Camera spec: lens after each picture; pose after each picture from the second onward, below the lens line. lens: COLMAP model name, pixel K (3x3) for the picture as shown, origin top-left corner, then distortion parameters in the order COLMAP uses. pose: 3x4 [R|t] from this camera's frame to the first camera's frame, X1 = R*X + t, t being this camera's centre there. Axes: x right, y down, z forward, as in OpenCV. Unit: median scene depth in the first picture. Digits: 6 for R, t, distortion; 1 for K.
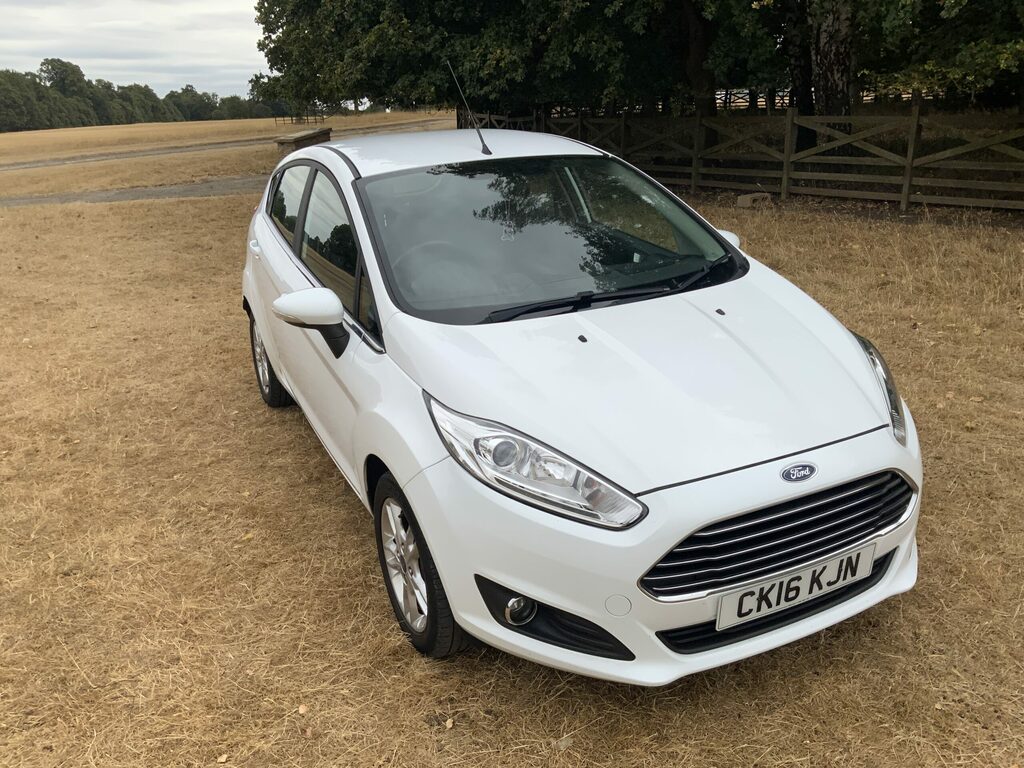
lens RADIAL K [[861.7, 0, 508.4], [0, 861.7, 379.3], [0, 0, 1]] dist [0.051183, -0.090847]
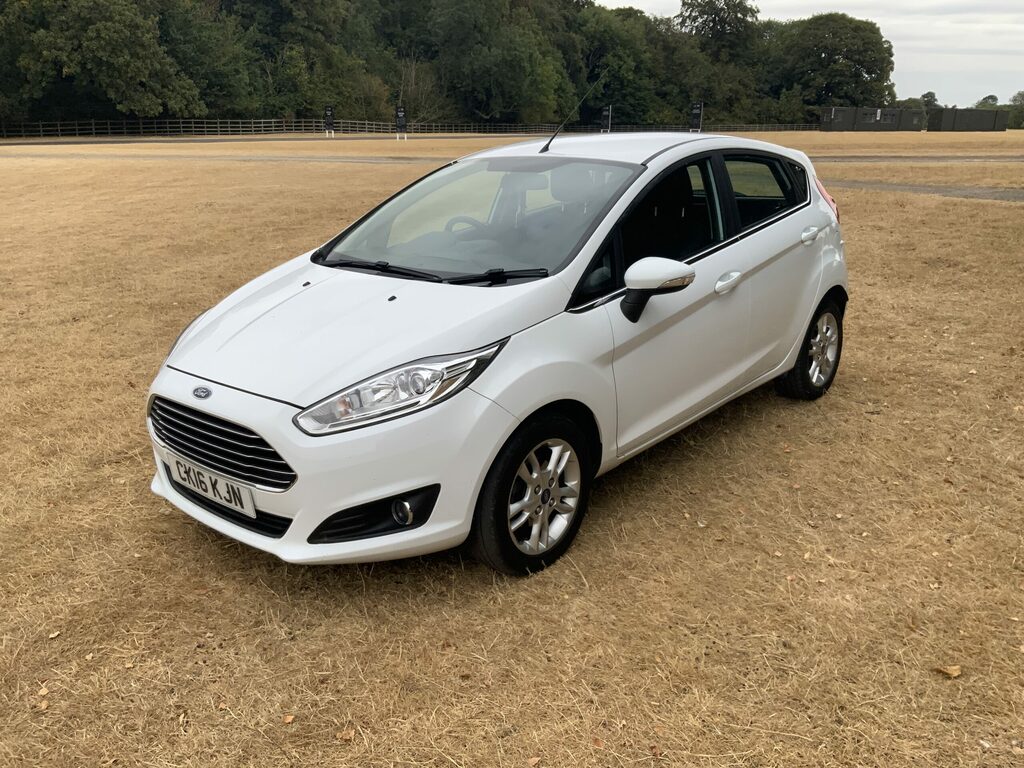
lens RADIAL K [[861.5, 0, 508.7], [0, 861.5, 384.1], [0, 0, 1]] dist [0.073218, -0.151631]
pose [[0.399876, 0.309216, -0.862835, 0.840766], [-0.296567, 0.934385, 0.197415, -0.153901], [0.867264, 0.176947, 0.465341, 0.401606]]
